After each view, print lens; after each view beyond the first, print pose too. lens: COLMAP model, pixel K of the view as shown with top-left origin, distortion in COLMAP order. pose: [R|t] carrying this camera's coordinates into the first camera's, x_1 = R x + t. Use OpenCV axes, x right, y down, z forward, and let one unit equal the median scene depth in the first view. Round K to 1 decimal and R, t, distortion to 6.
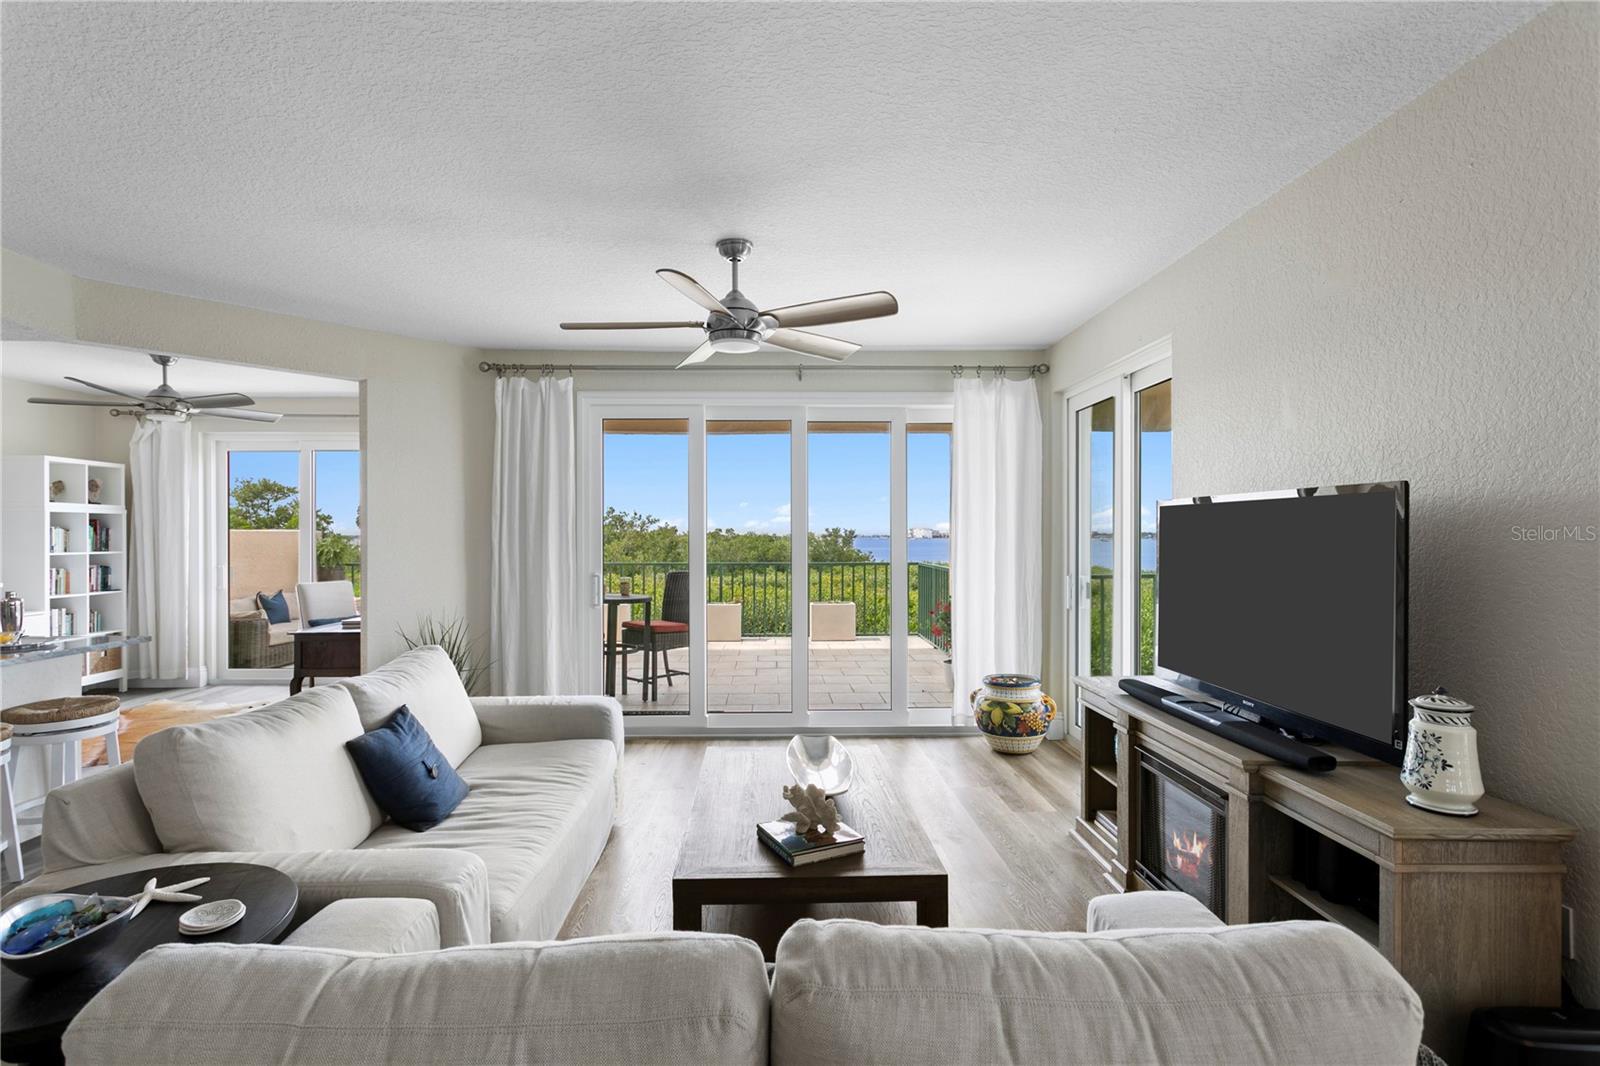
lens RADIAL K [[752.6, 0, 795.6], [0, 752.6, 536.6], [0, 0, 1]] dist [-0.000189, -0.000235]
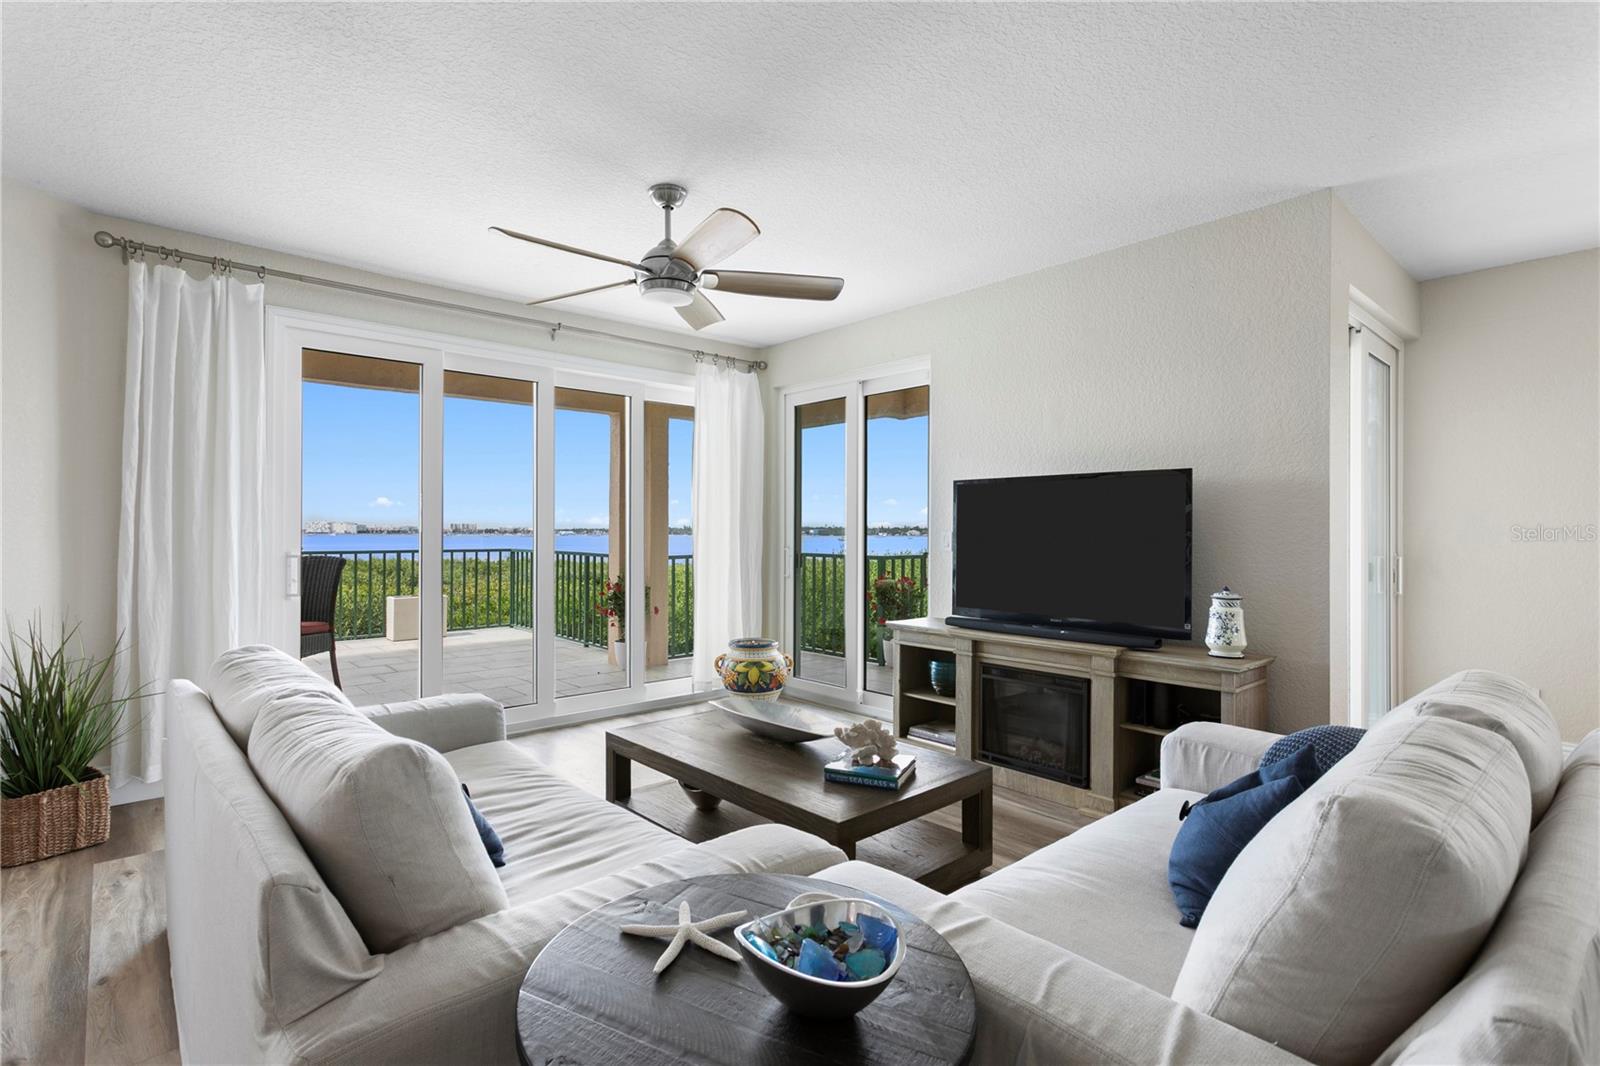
lens RADIAL K [[749.9, 0, 792.4], [0, 749.9, 529.4], [0, 0, 1]] dist [0.004003, 0.000589]
pose [[0.768720, 0.003514, 0.639576, -0.364749], [-0.001104, 0.999991, -0.004167, 0.027839], [-0.639585, 0.002497, 0.768716, 0.112106]]
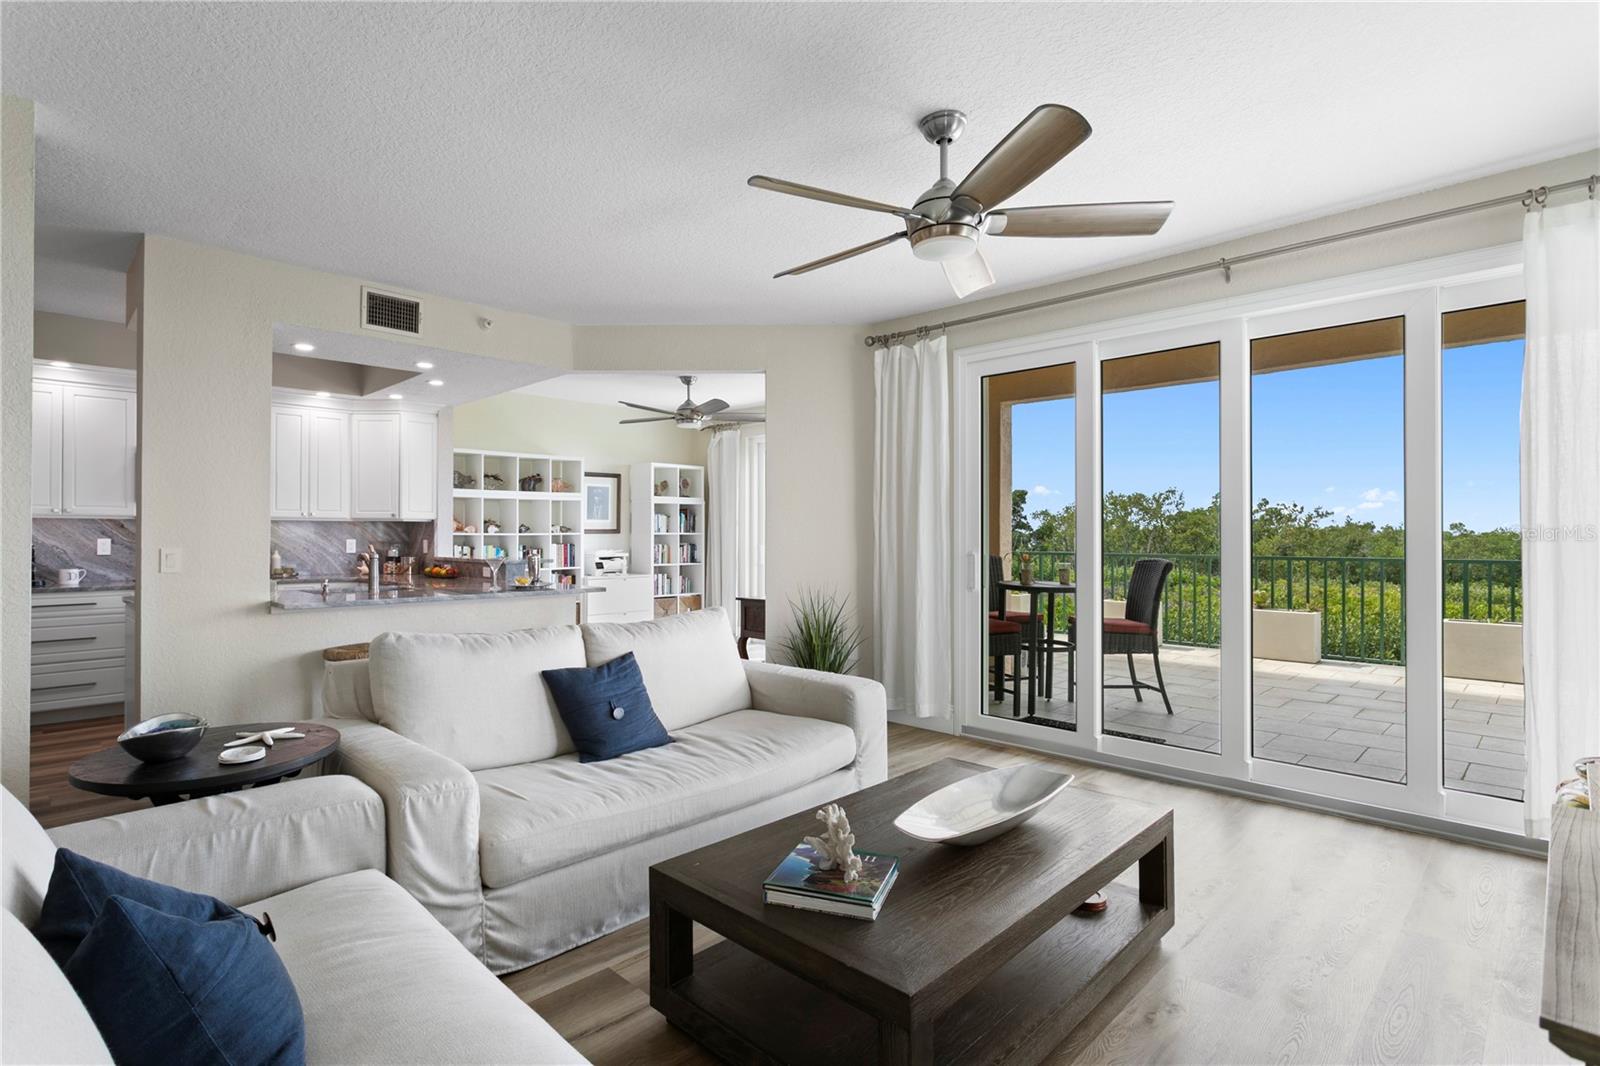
lens RADIAL K [[788.6, 0, 793.7], [0, 788.6, 529.9], [0, 0, 1]] dist [-0.001133, 0.000805]
pose [[0.691412, -0.004251, -0.722448, 0.261945], [-0.001429, 0.999973, -0.007251, 0.030075], [0.722459, 0.006046, 0.691387, 0.207306]]
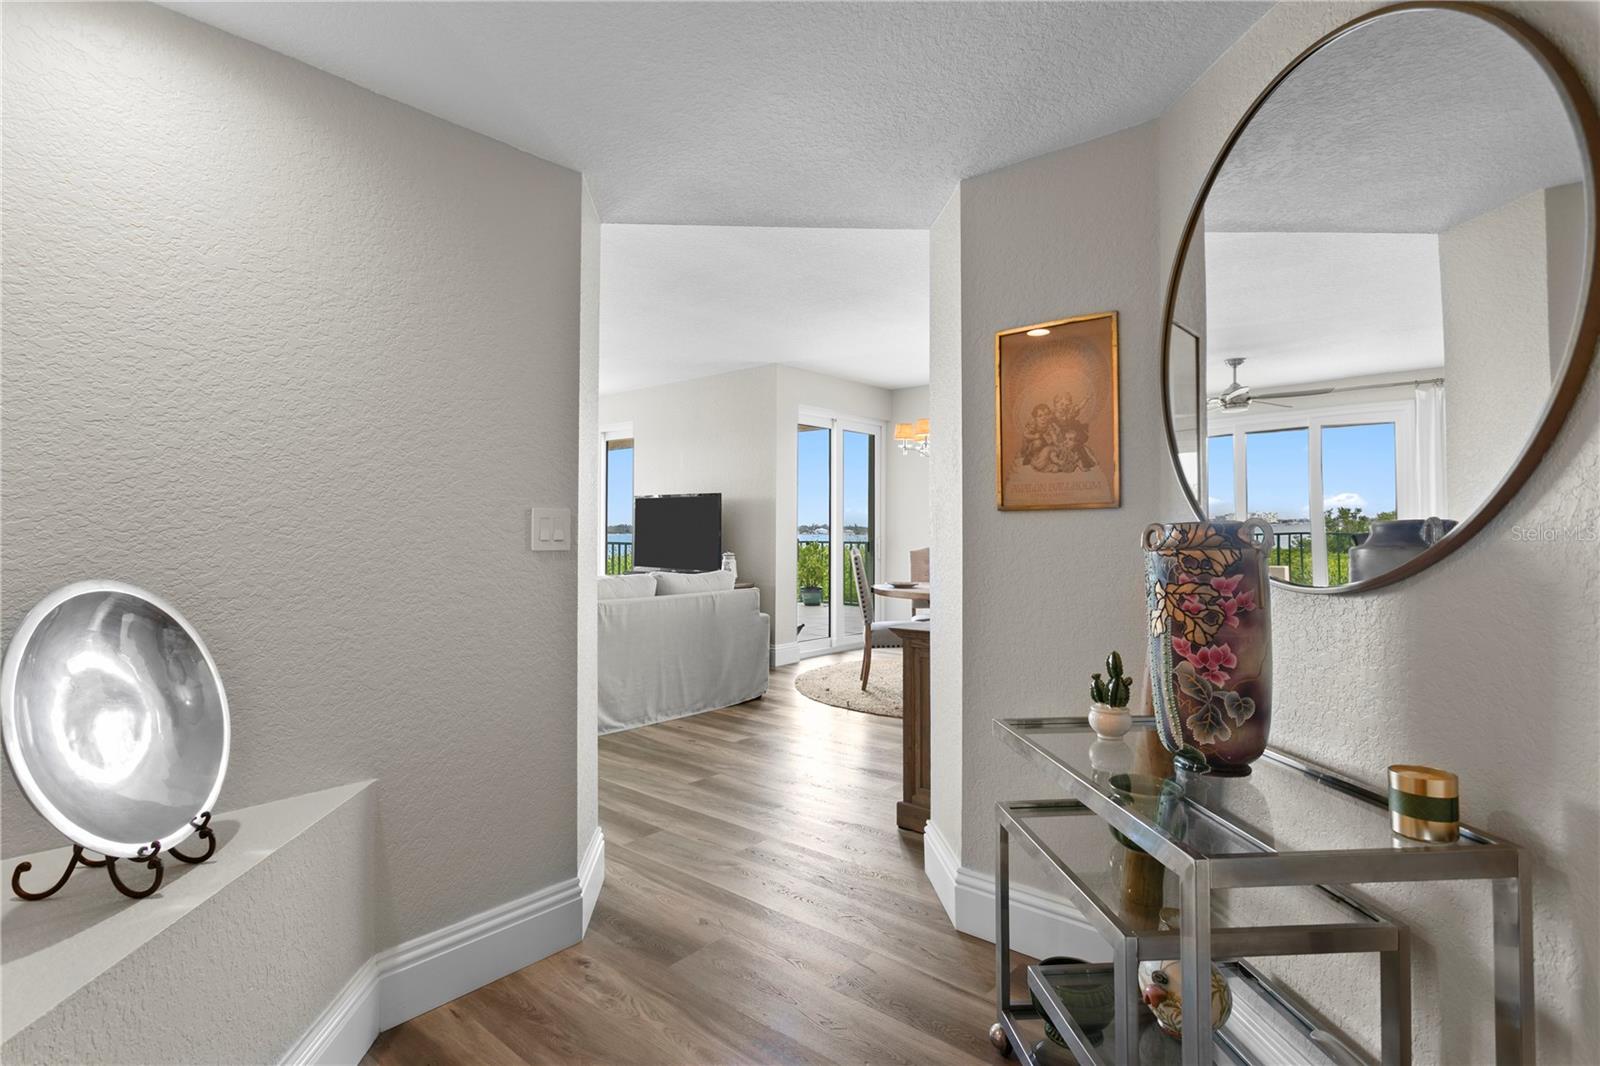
lens RADIAL K [[788.6, 0, 793.7], [0, 788.6, 529.9], [0, 0, 1]] dist [-0.001133, 0.000805]
pose [[0.683406, 0.000394, 0.730039, -0.622460], [0.002867, 0.999991, -0.003223, 0.042389], [-0.730033, 0.004295, 0.683398, -0.667744]]
